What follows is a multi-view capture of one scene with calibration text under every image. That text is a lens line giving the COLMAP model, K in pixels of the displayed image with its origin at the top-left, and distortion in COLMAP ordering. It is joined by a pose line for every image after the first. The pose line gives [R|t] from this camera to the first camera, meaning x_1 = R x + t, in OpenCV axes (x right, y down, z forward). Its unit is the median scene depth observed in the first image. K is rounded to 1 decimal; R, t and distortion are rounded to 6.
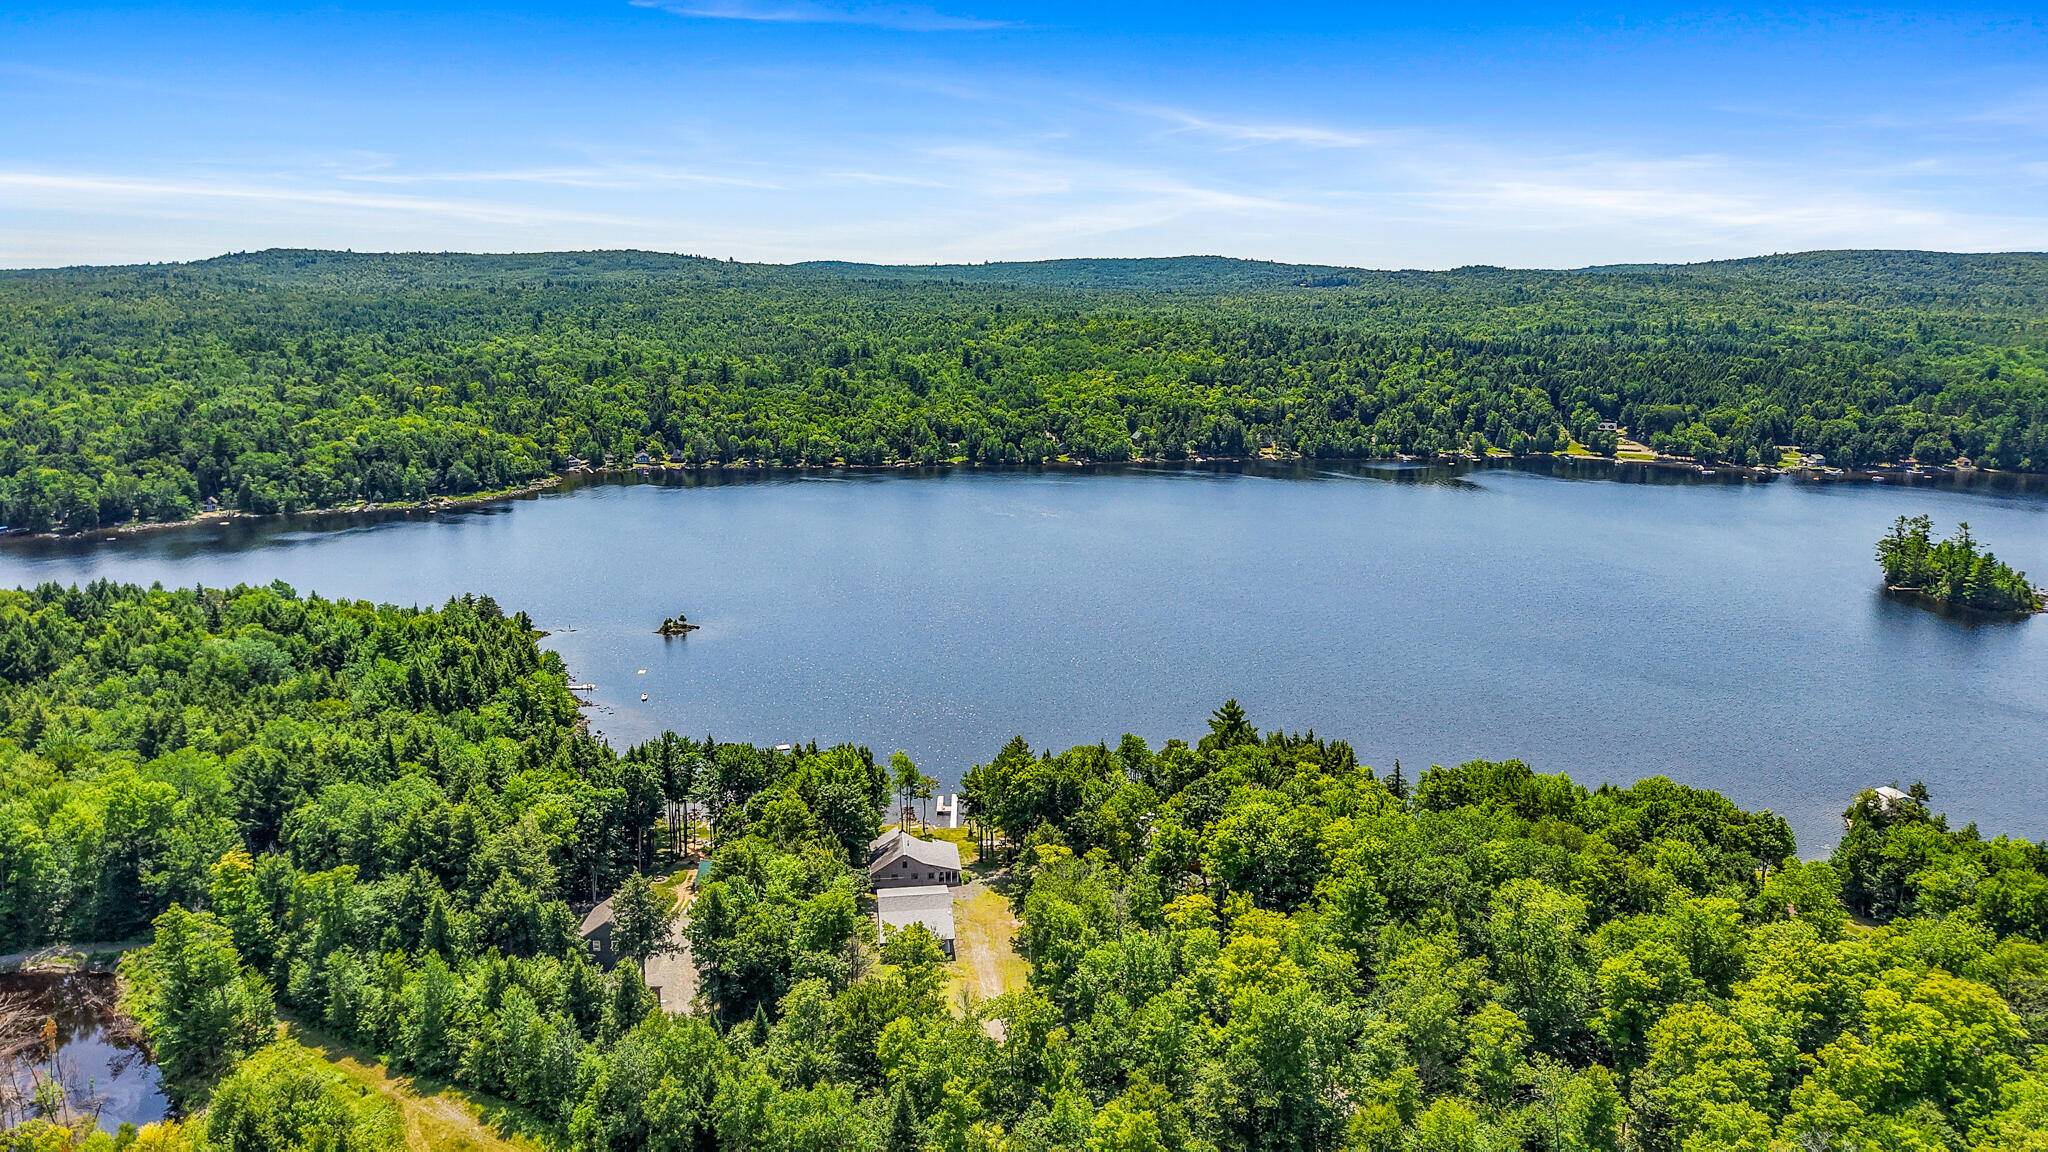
lens RADIAL K [[1378.6, 0, 1020.8], [0, 1378.6, 577.8], [0, 0, 1]] dist [0.023678, -0.030549]
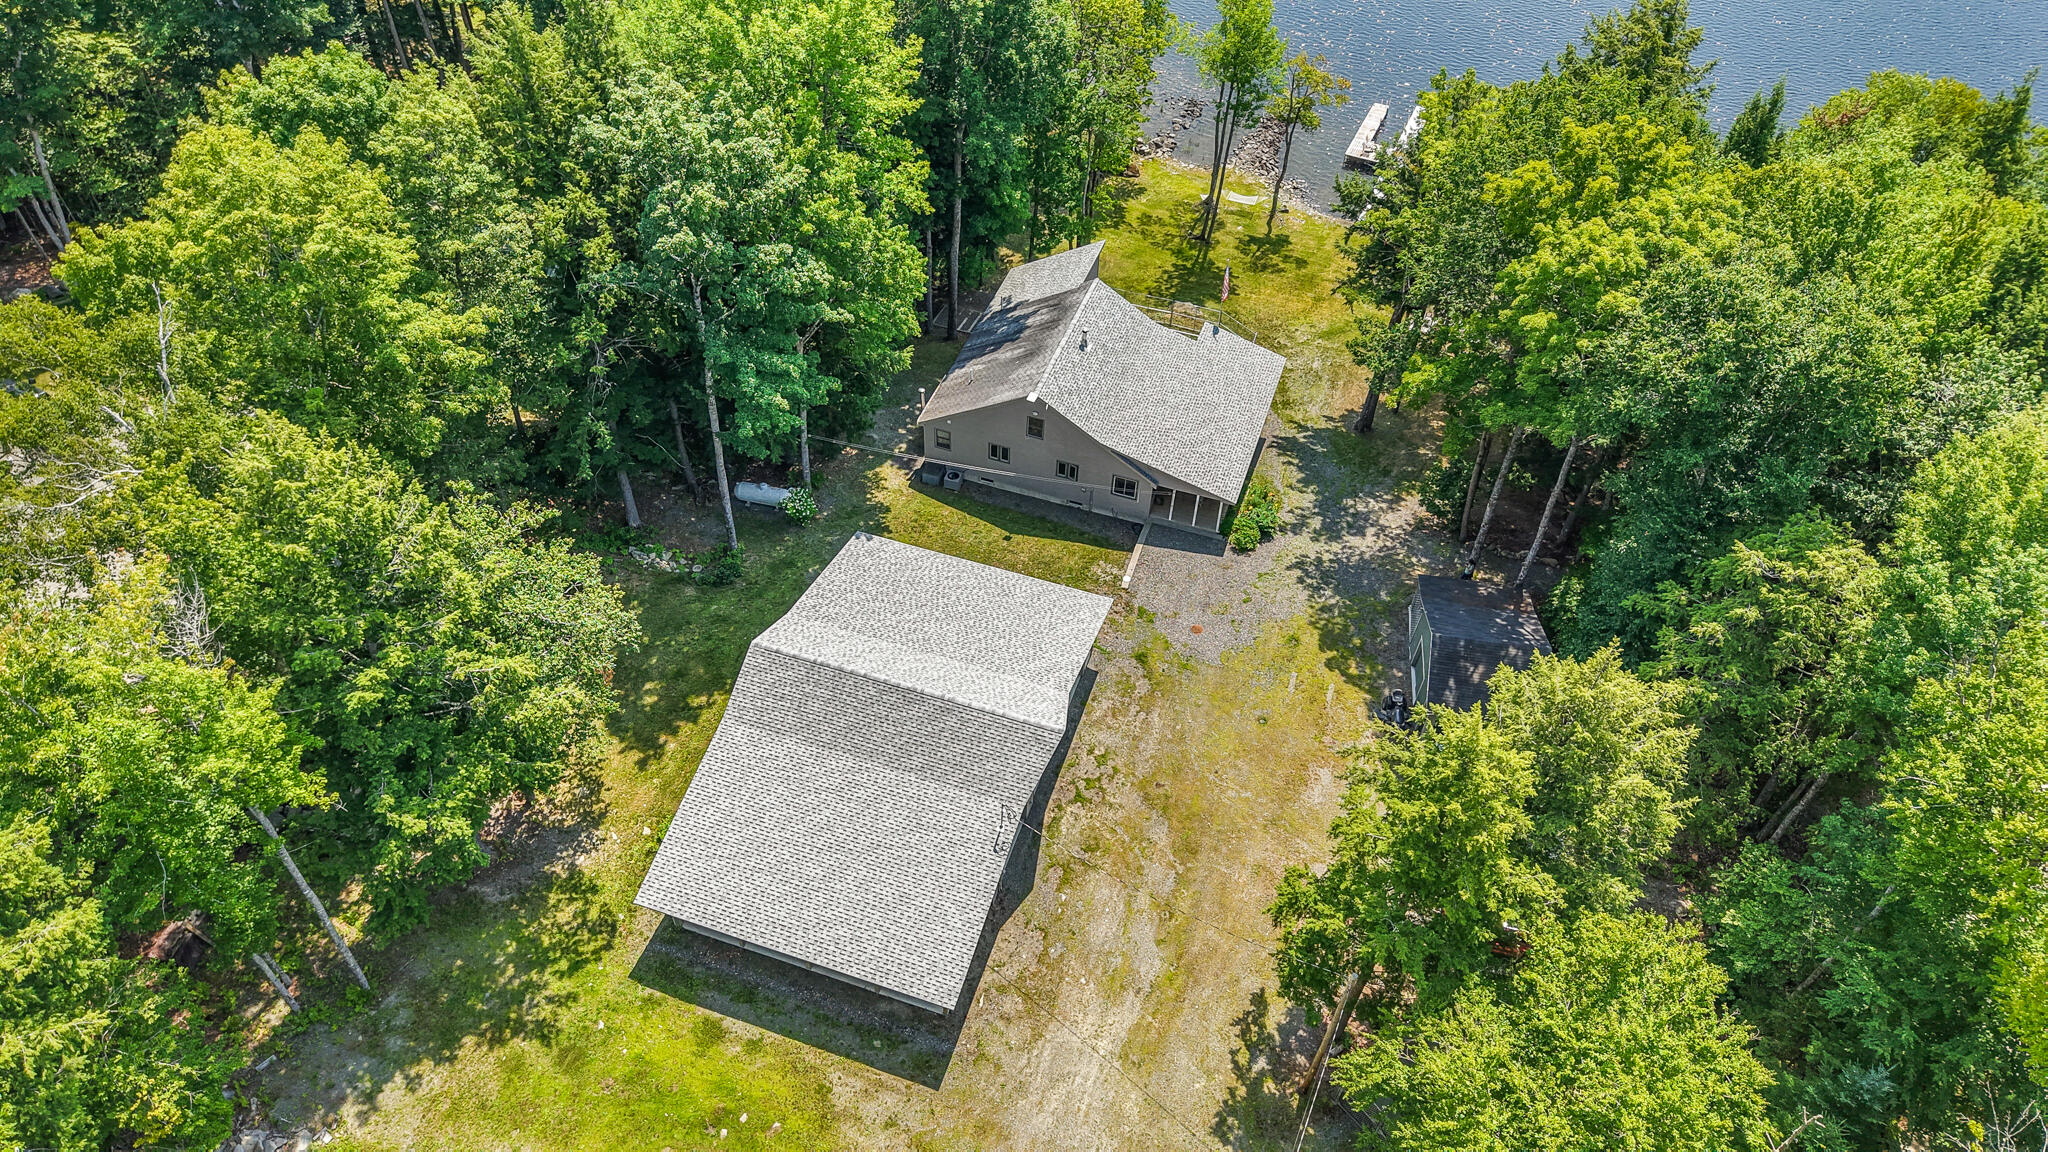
lens RADIAL K [[1378.6, 0, 1009.4], [0, 1378.6, 576.1], [0, 0, 1]] dist [0.023678, -0.030549]
pose [[0.896122, 0.340921, -0.284146, -0.000844], [-0.119446, 0.801889, 0.585412, 0.026531], [0.427433, -0.490660, 0.759311, 0.276981]]
